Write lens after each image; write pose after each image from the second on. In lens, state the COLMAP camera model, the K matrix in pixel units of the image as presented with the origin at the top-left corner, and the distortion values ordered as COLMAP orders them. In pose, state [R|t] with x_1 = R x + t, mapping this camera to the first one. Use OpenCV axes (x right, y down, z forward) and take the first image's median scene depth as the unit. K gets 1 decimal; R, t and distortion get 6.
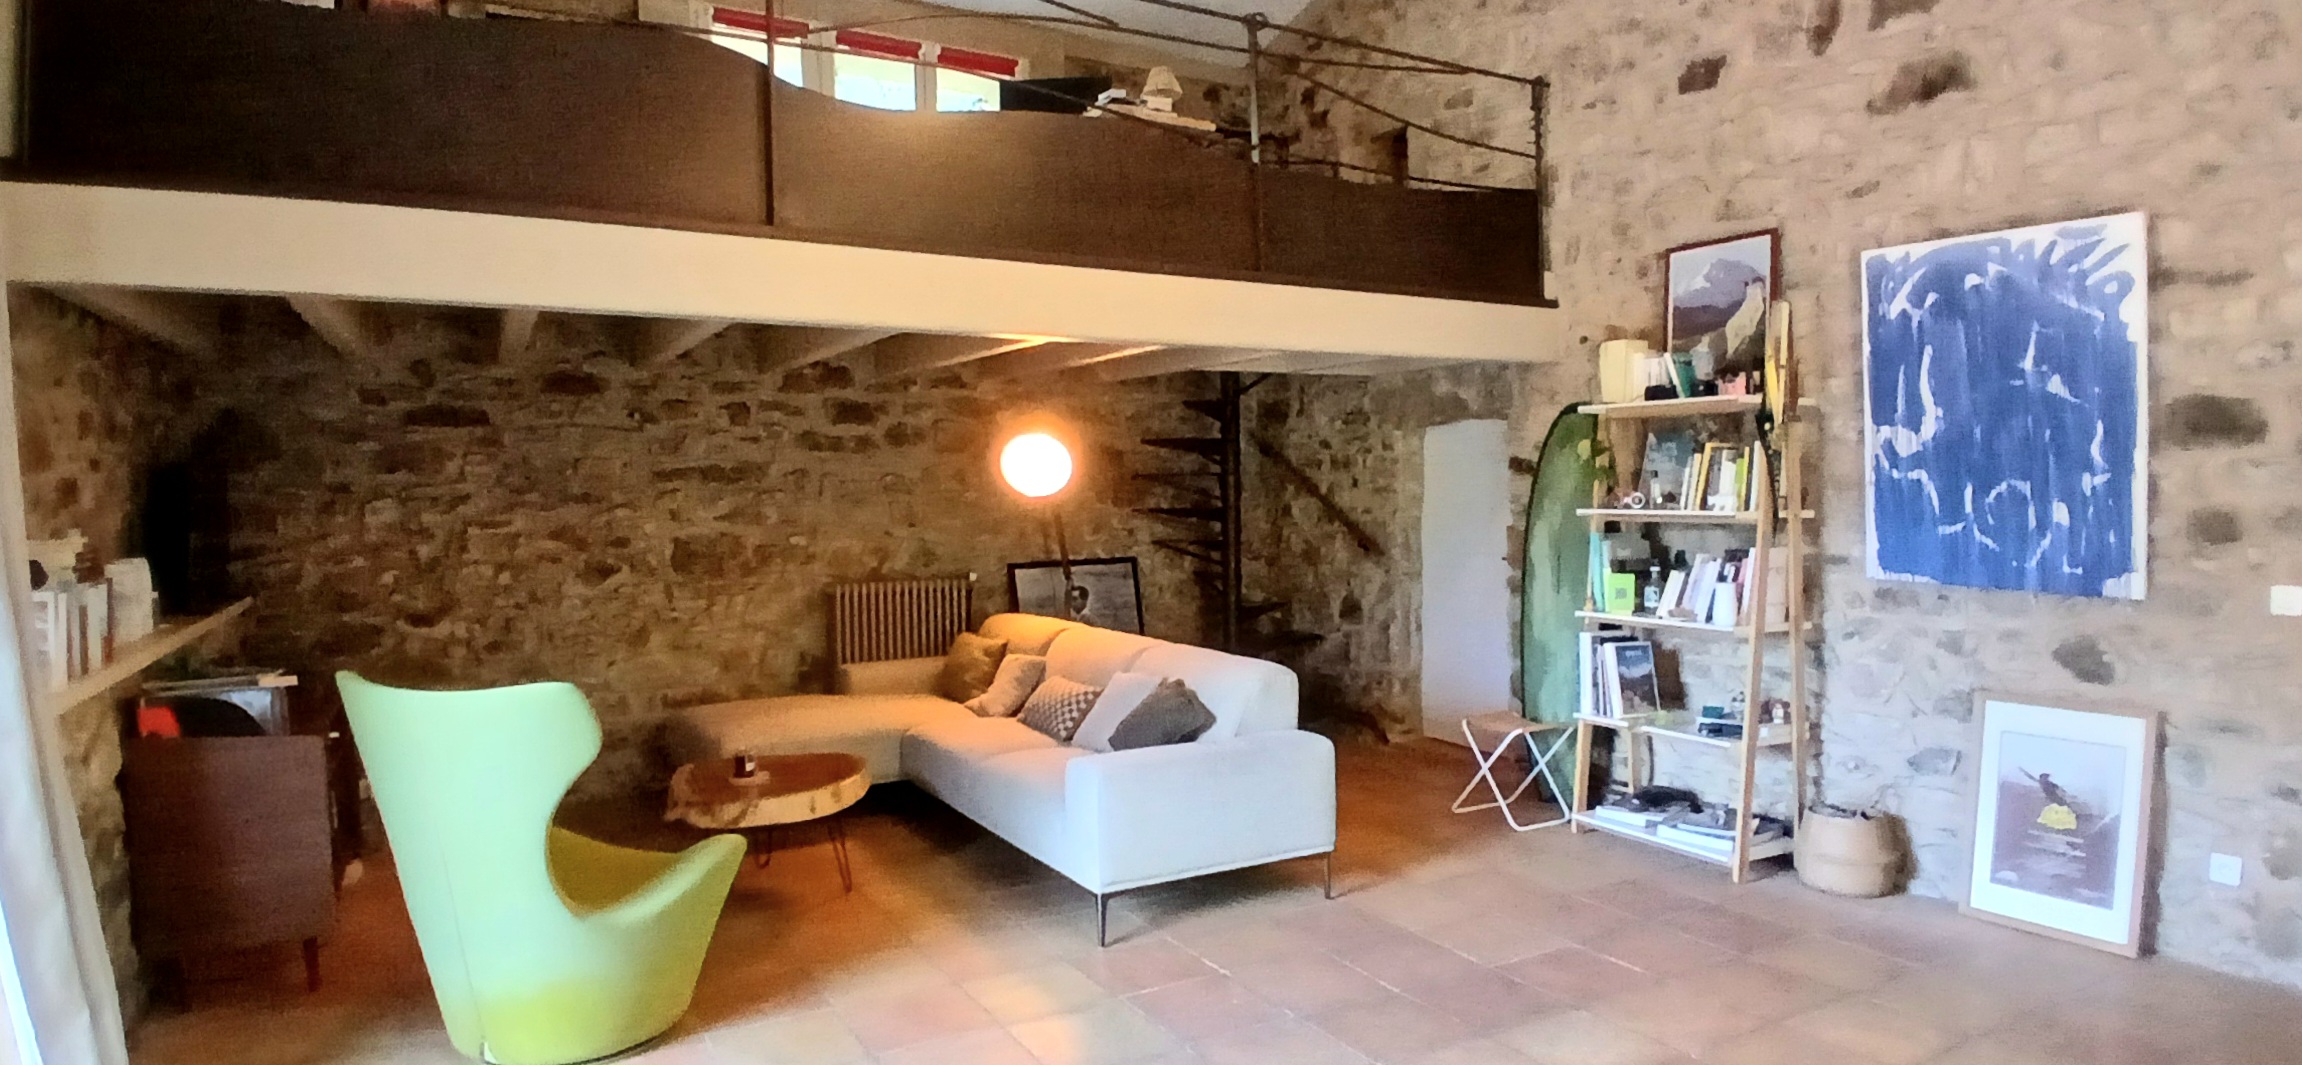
lens RADIAL K [[1275.9, 0, 1151.0], [0, 1275.9, 536.3], [0, 0, 1]] dist [0.000908, -0.045275]
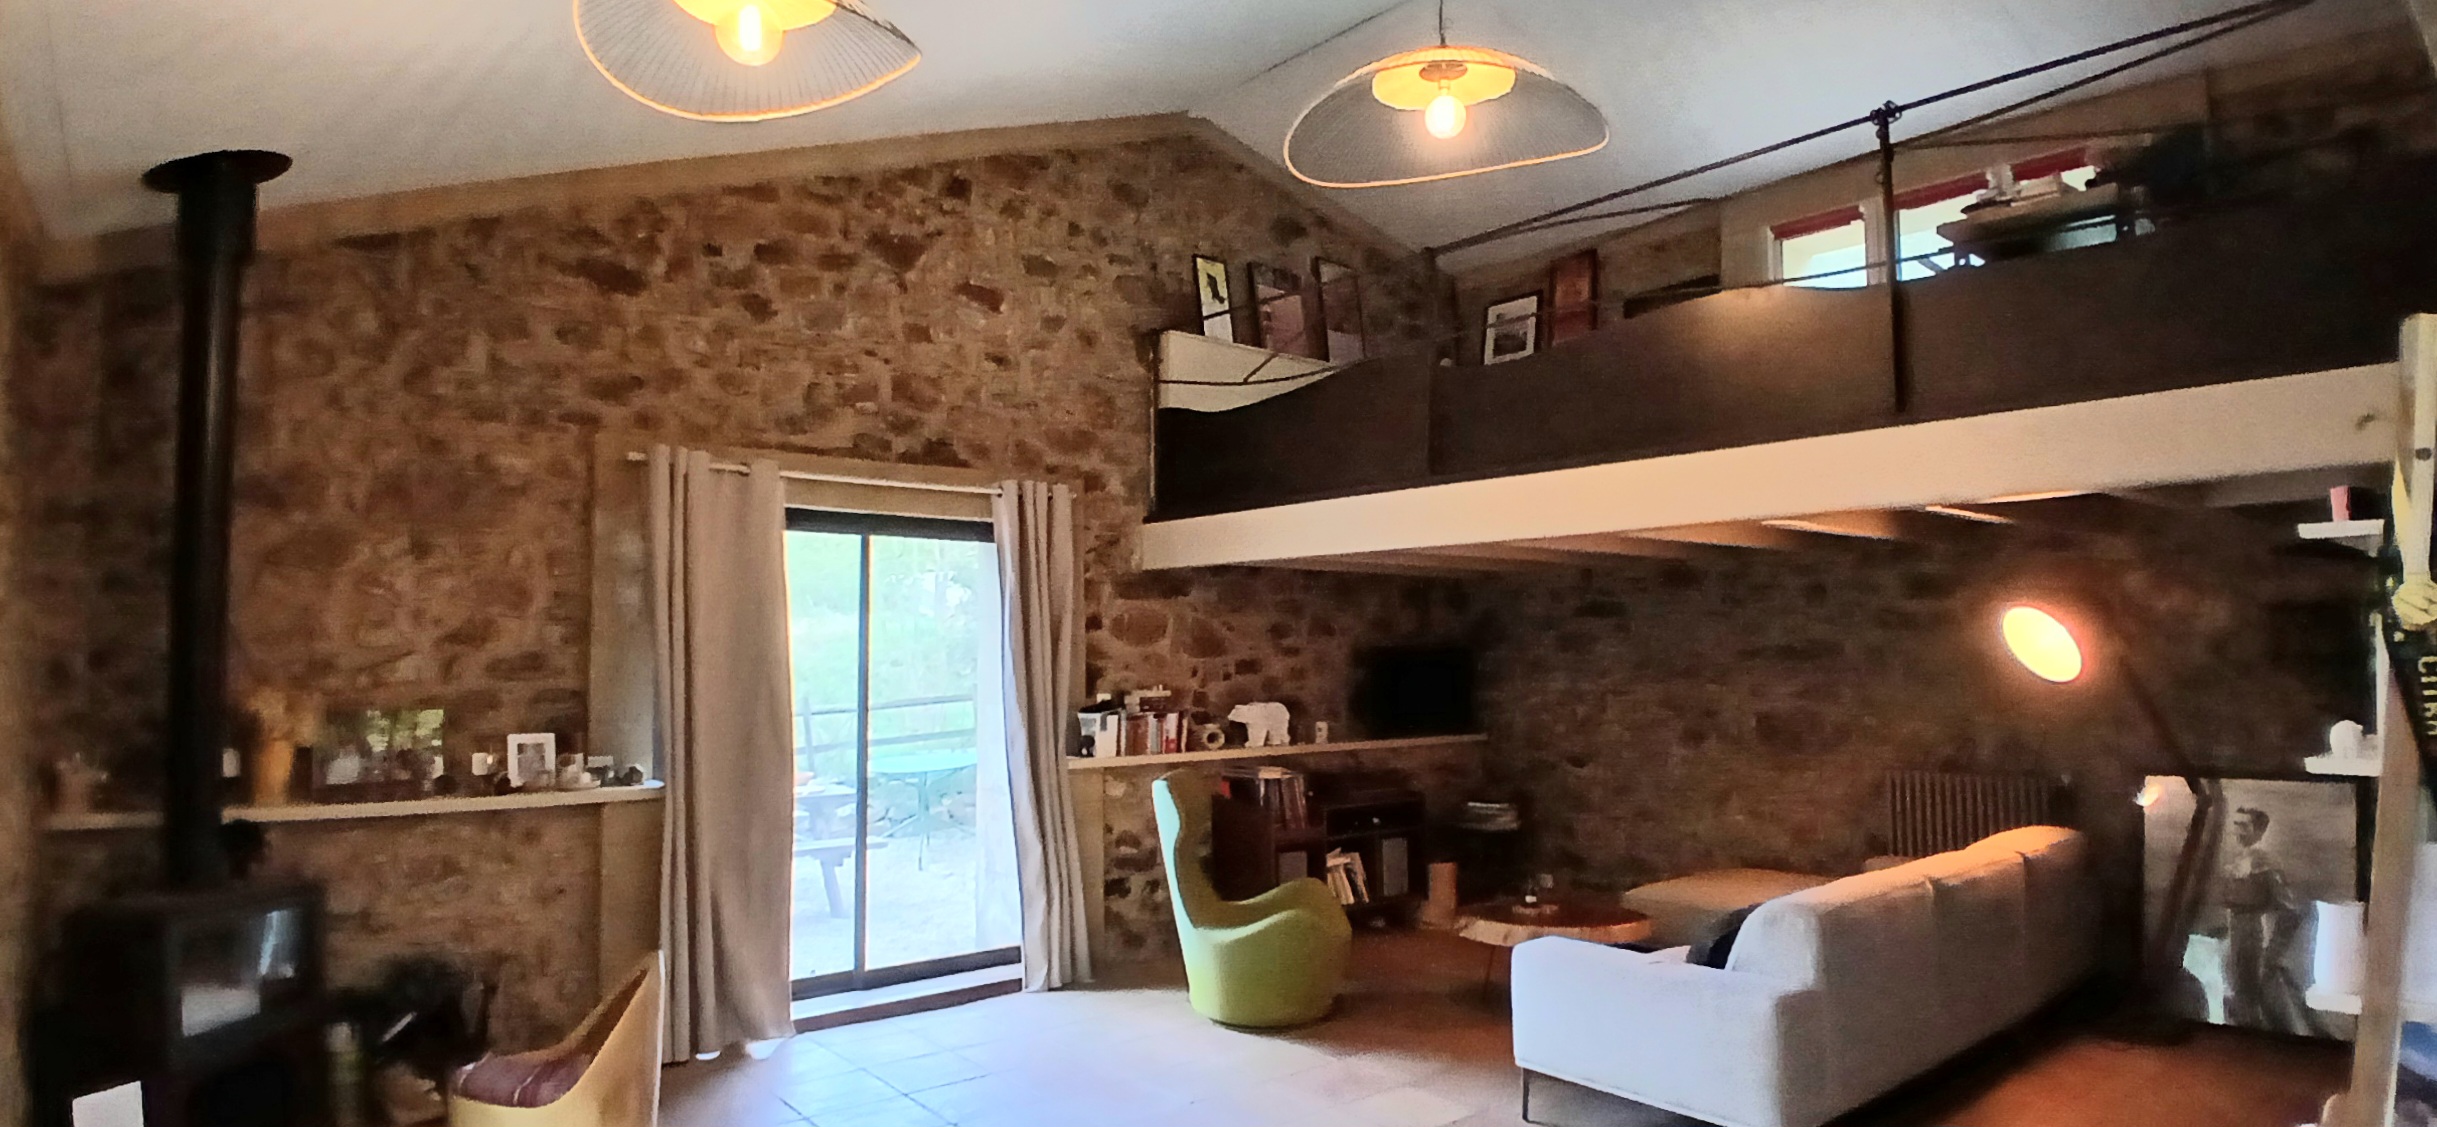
lens RADIAL K [[1248.8, 0, 1220.5], [0, 1248.8, 567.0], [0, 0, 1]] dist [0.000575, -0.039227]
pose [[0.183097, -0.060376, -0.981239, 0.742810], [-0.037068, 0.996979, -0.068261, -0.039935], [0.982396, 0.048871, 0.180306, 0.432680]]
